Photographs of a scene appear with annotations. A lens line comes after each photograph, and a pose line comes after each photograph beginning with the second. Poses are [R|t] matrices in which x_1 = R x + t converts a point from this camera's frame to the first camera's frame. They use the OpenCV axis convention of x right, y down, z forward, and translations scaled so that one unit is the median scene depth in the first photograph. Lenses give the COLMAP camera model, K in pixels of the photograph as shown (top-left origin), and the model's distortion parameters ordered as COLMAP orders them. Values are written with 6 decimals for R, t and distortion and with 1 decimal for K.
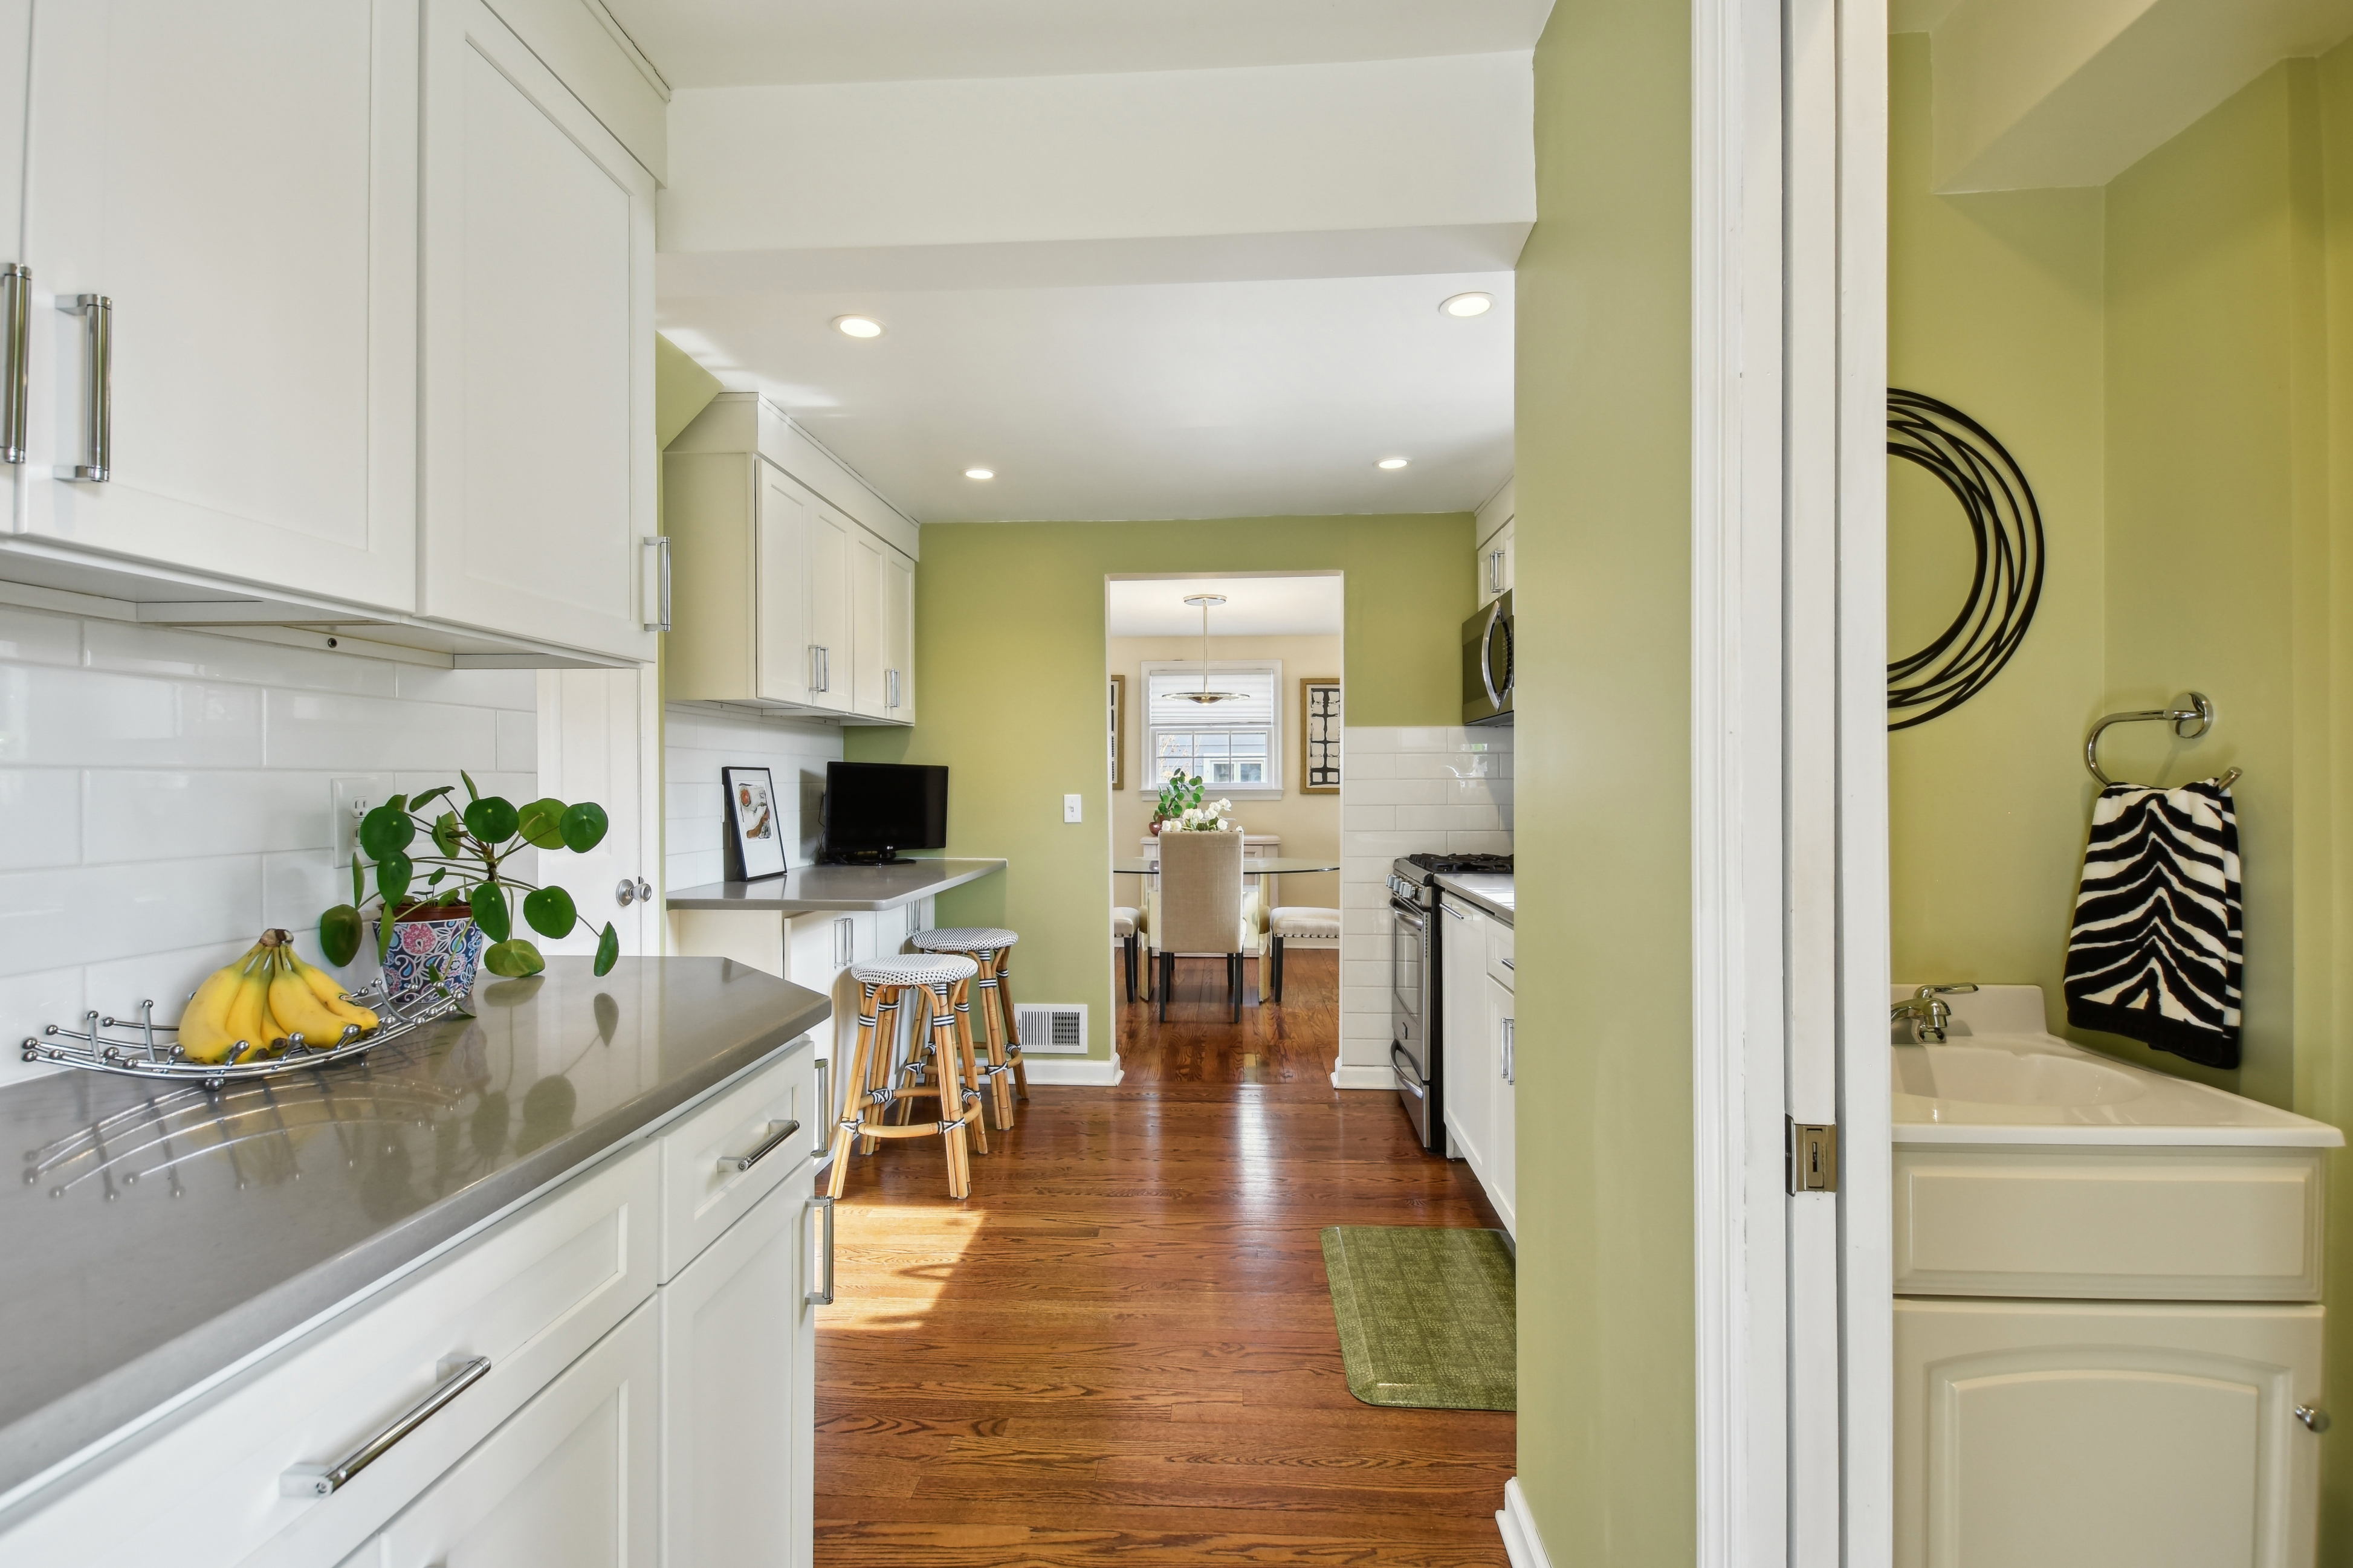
lens RADIAL K [[1059.2, 0, 1176.5], [0, 1059.2, 784.0], [0, 0, 1]] dist [0.002227, -0.000586]
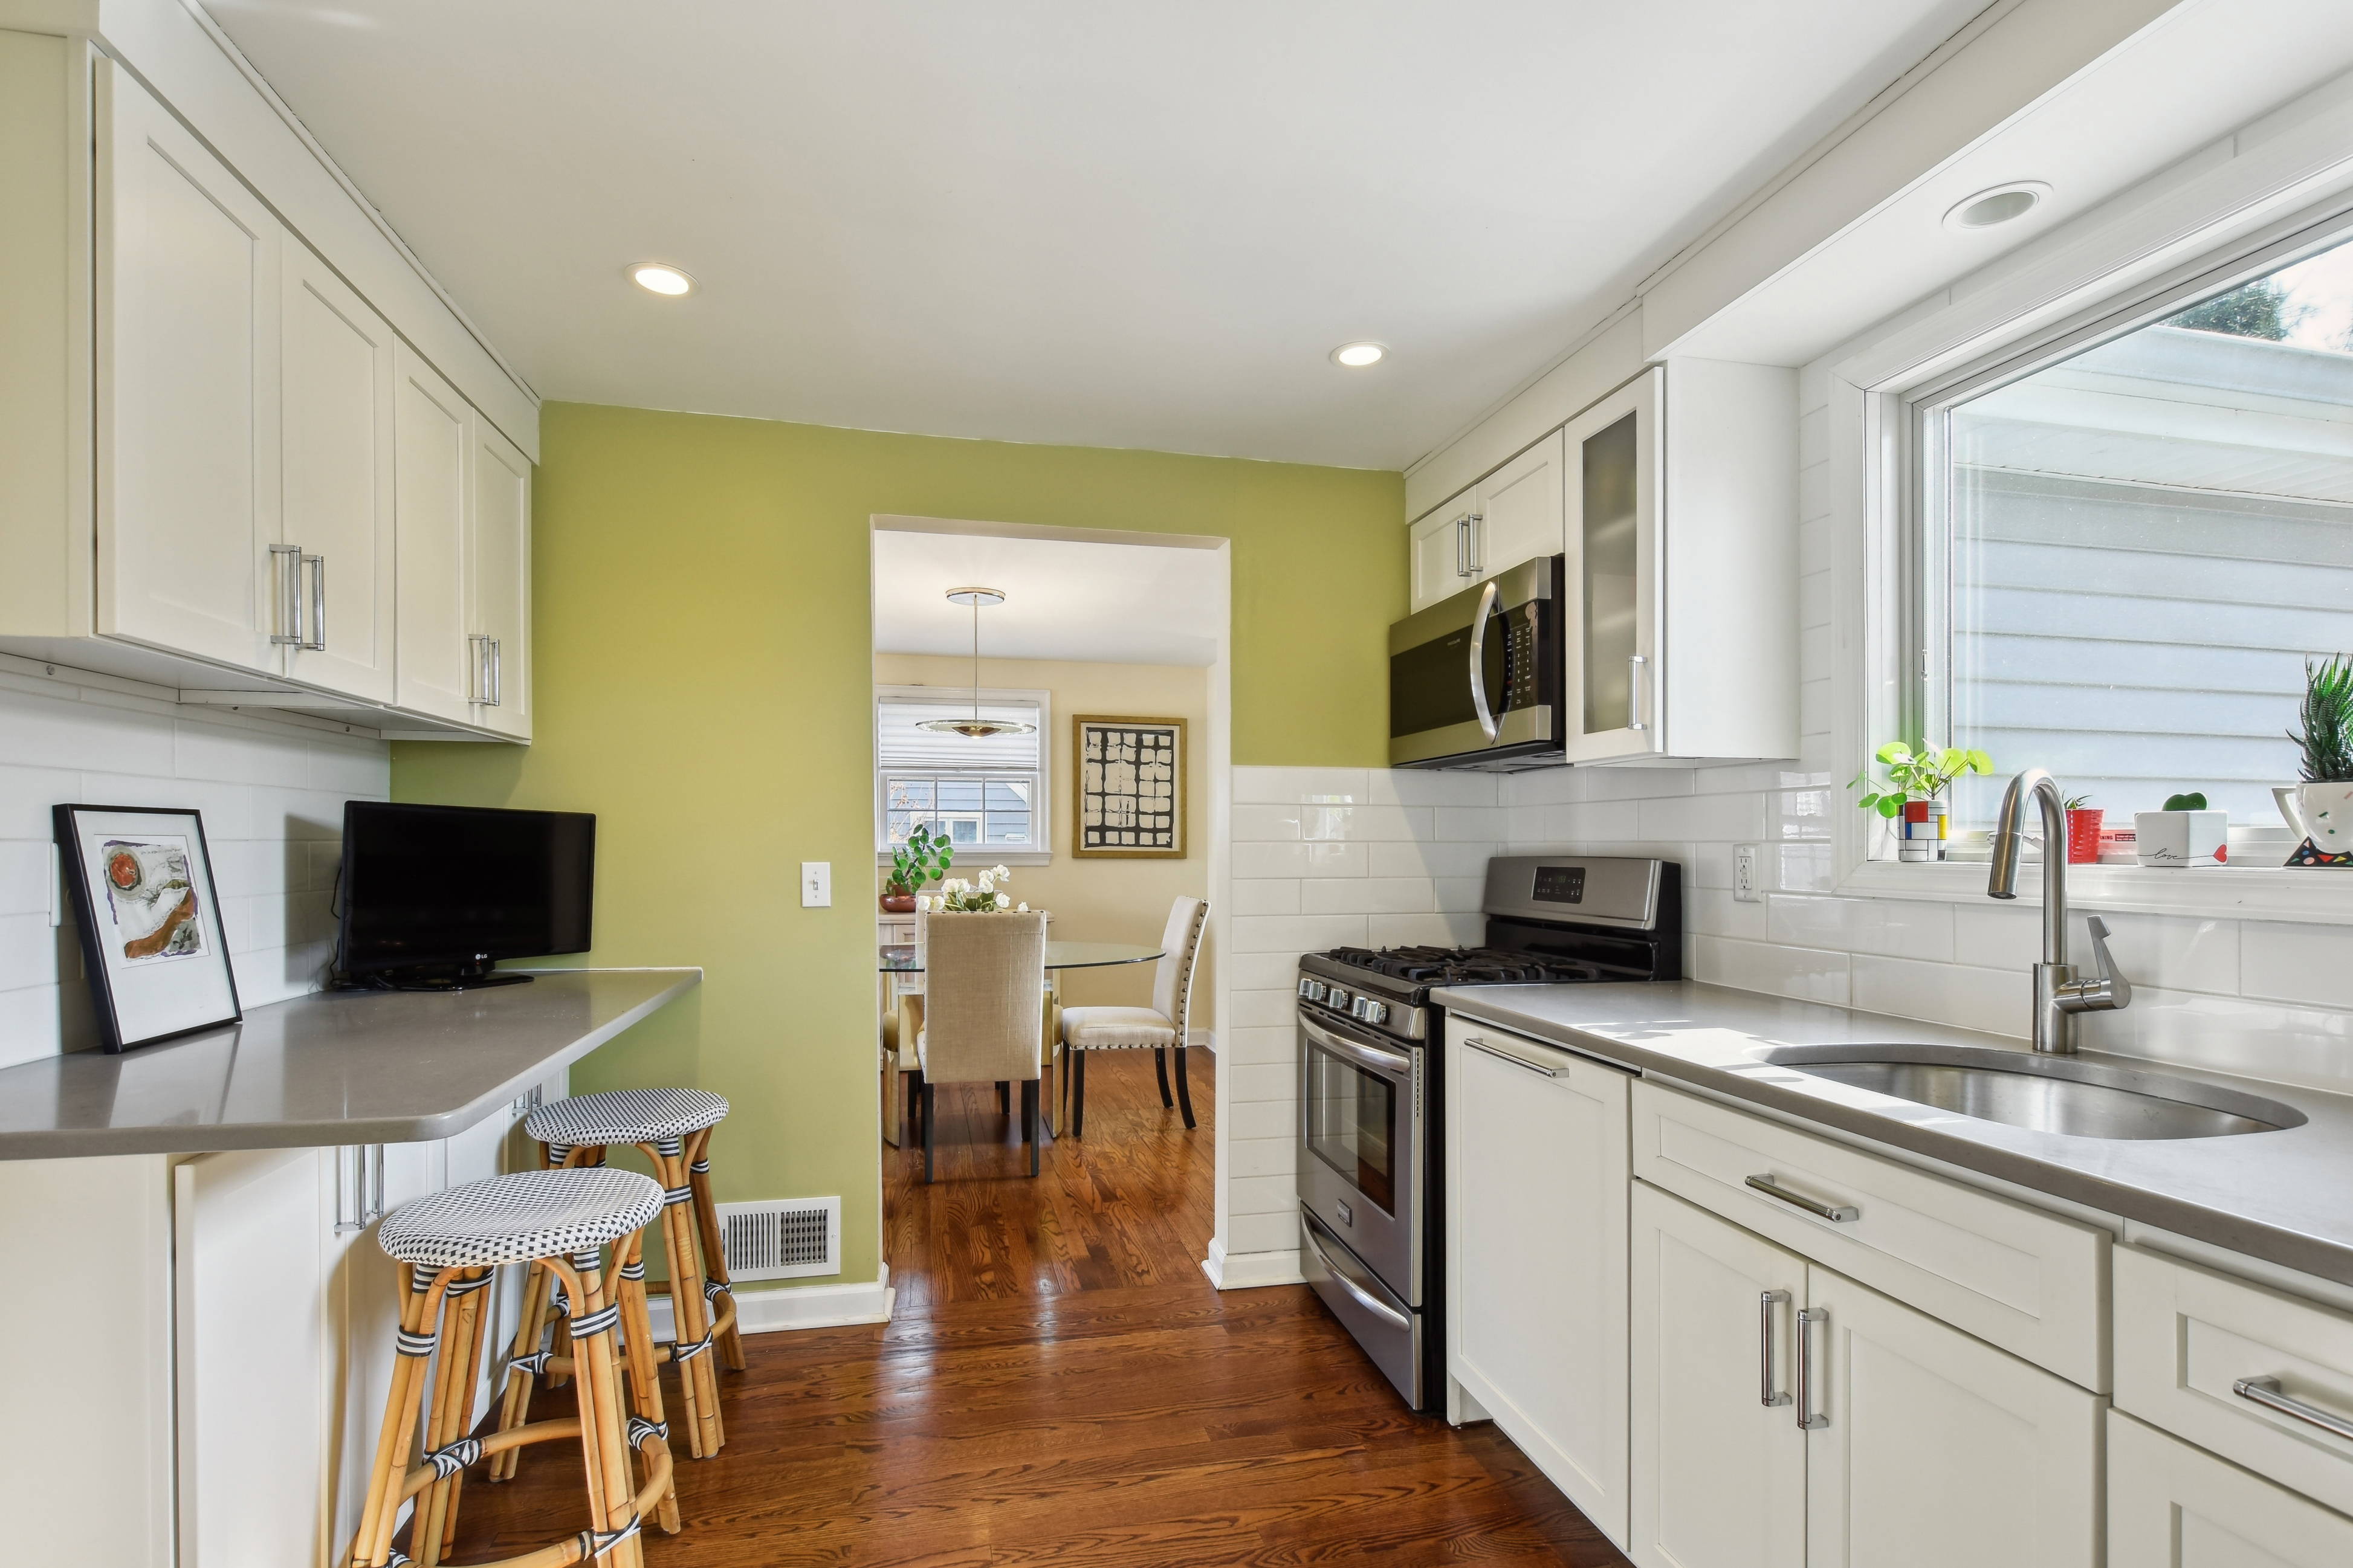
lens RADIAL K [[1091.2, 0, 1175.9], [0, 1091.2, 852.8], [0, 0, 1]] dist [0.001798, -0.000184]
pose [[0.959131, 0.003700, 0.282937, -0.076876], [-0.005924, 0.999958, 0.007007, -0.001295], [-0.282899, -0.008397, 0.959113, 0.322329]]
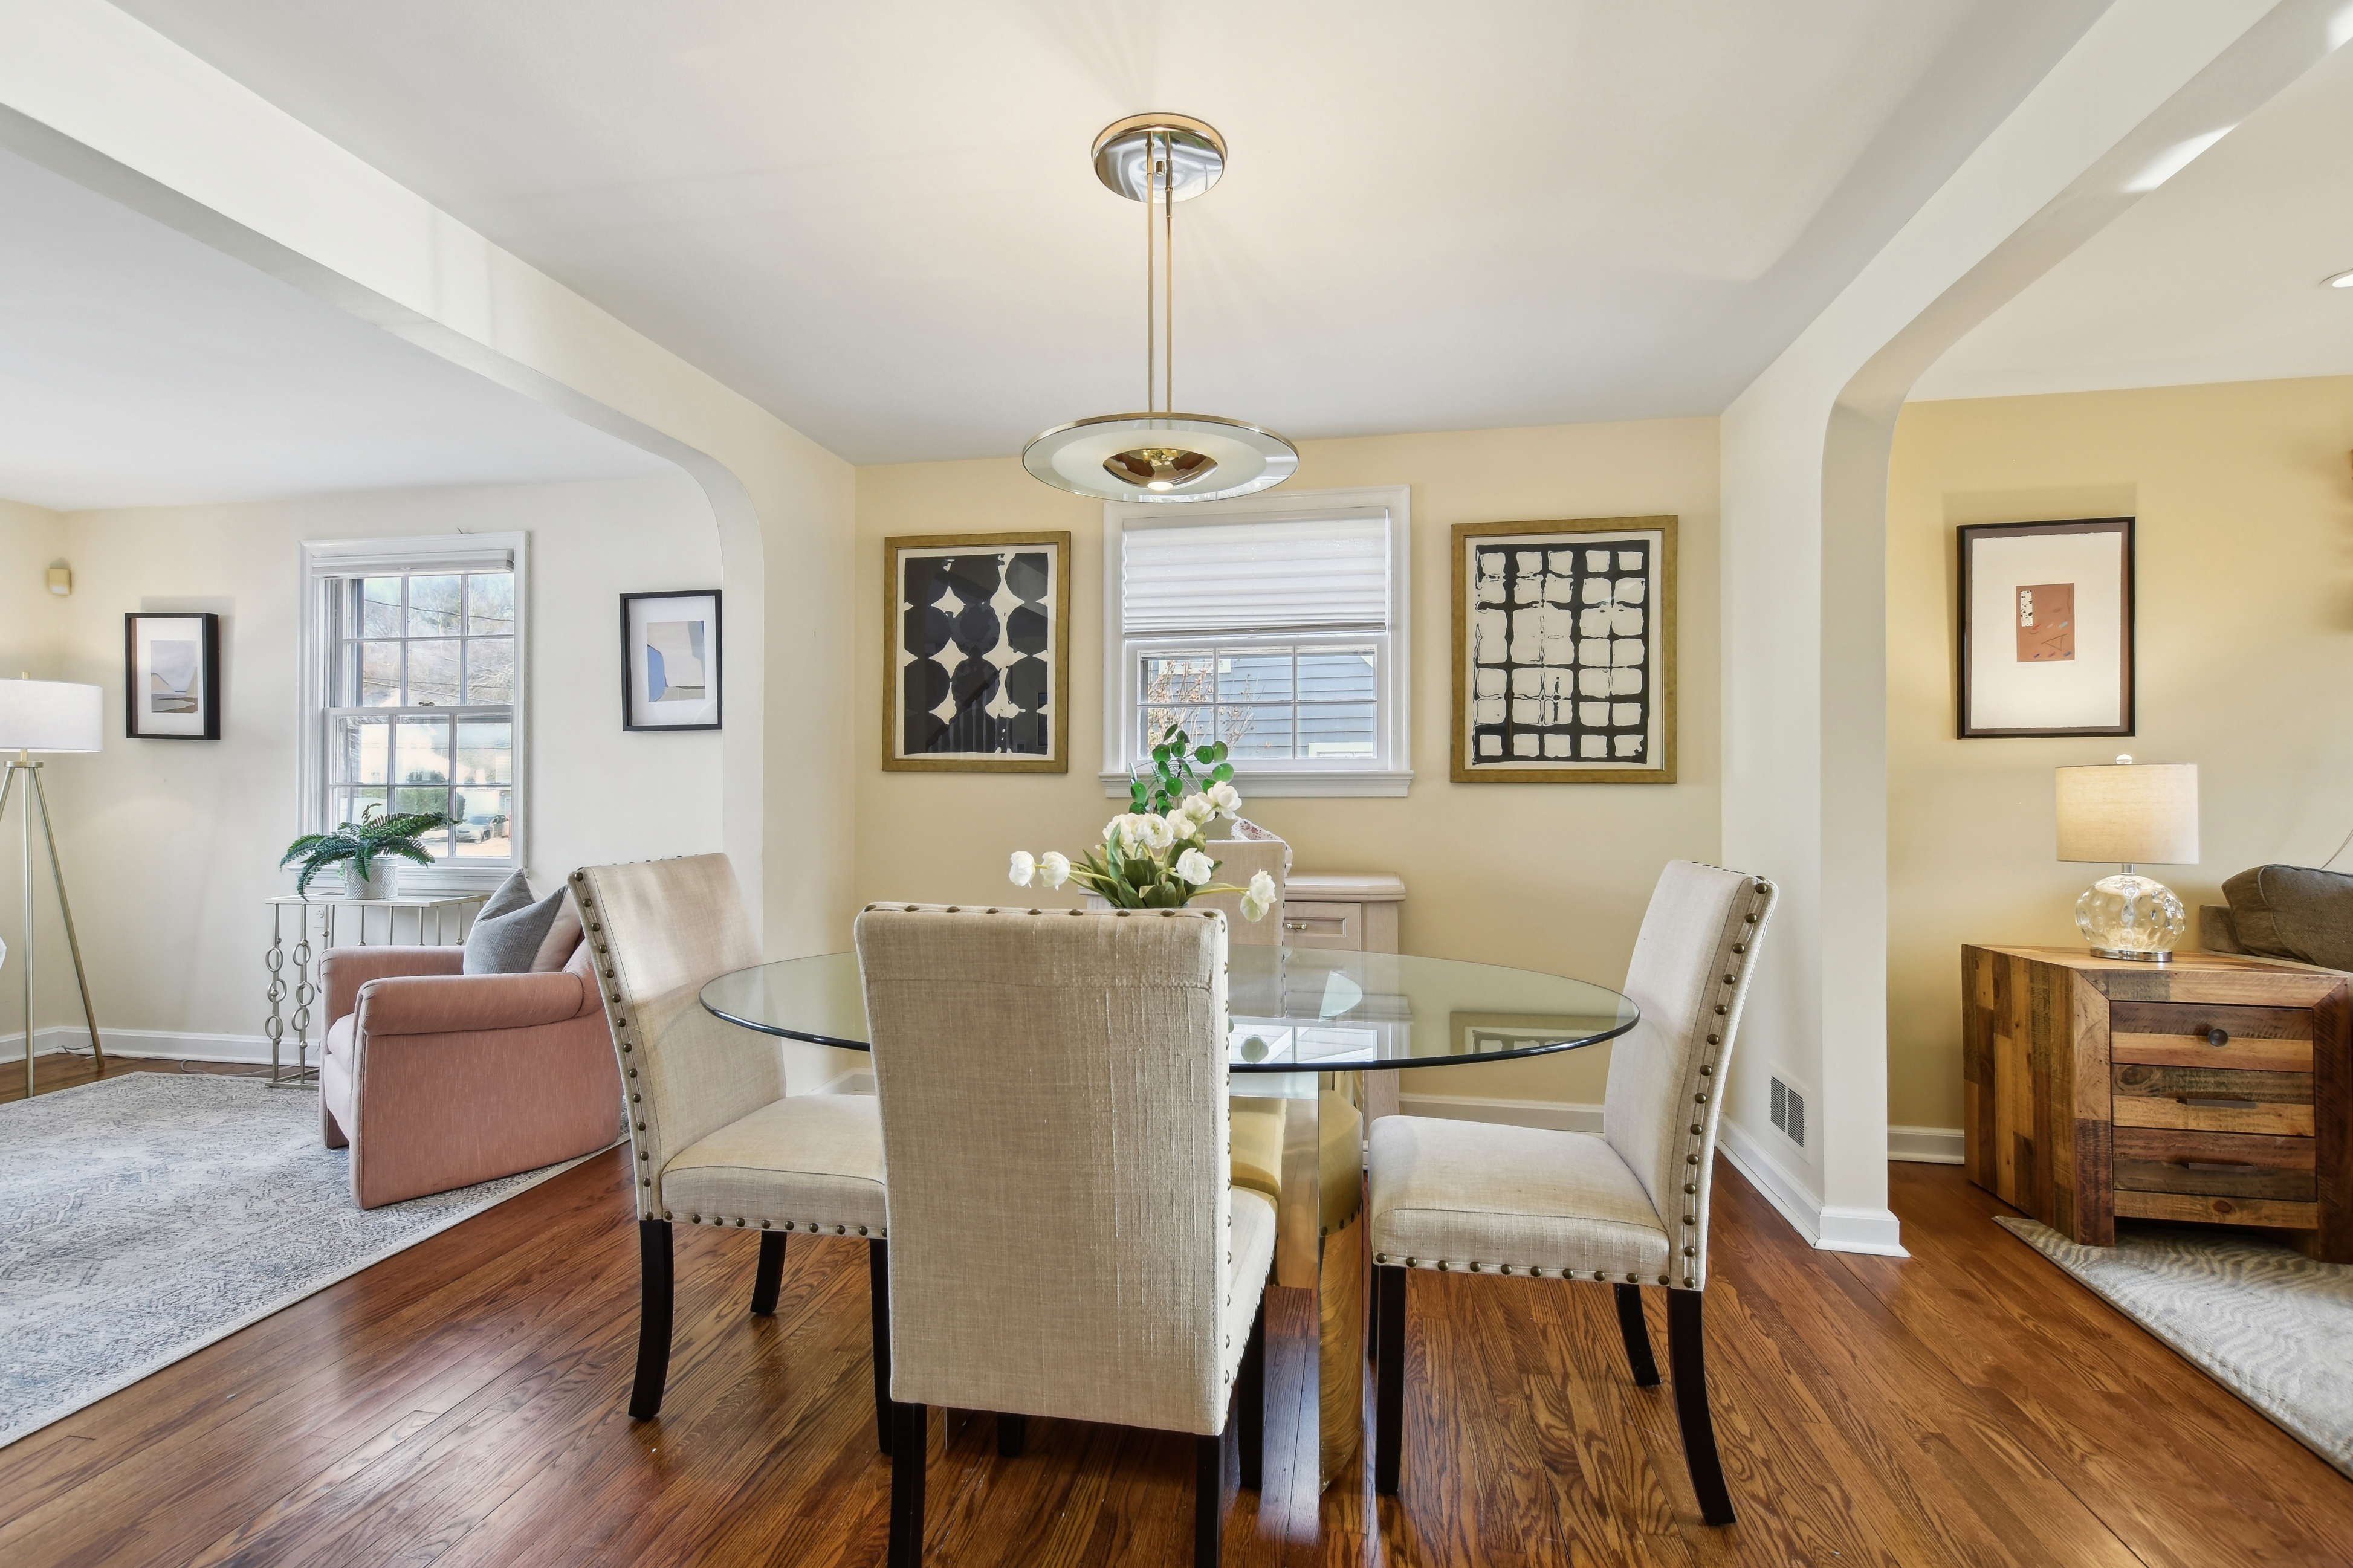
lens RADIAL K [[1069.6, 0, 1177.8], [0, 1069.6, 791.6], [0, 0, 1]] dist [0.006434, -0.000314]
pose [[0.992642, 0.002572, -0.121062, 0.101872], [-0.002521, 0.999997, 0.000578, 0.023765], [0.121063, -0.000269, 0.992645, 0.960560]]
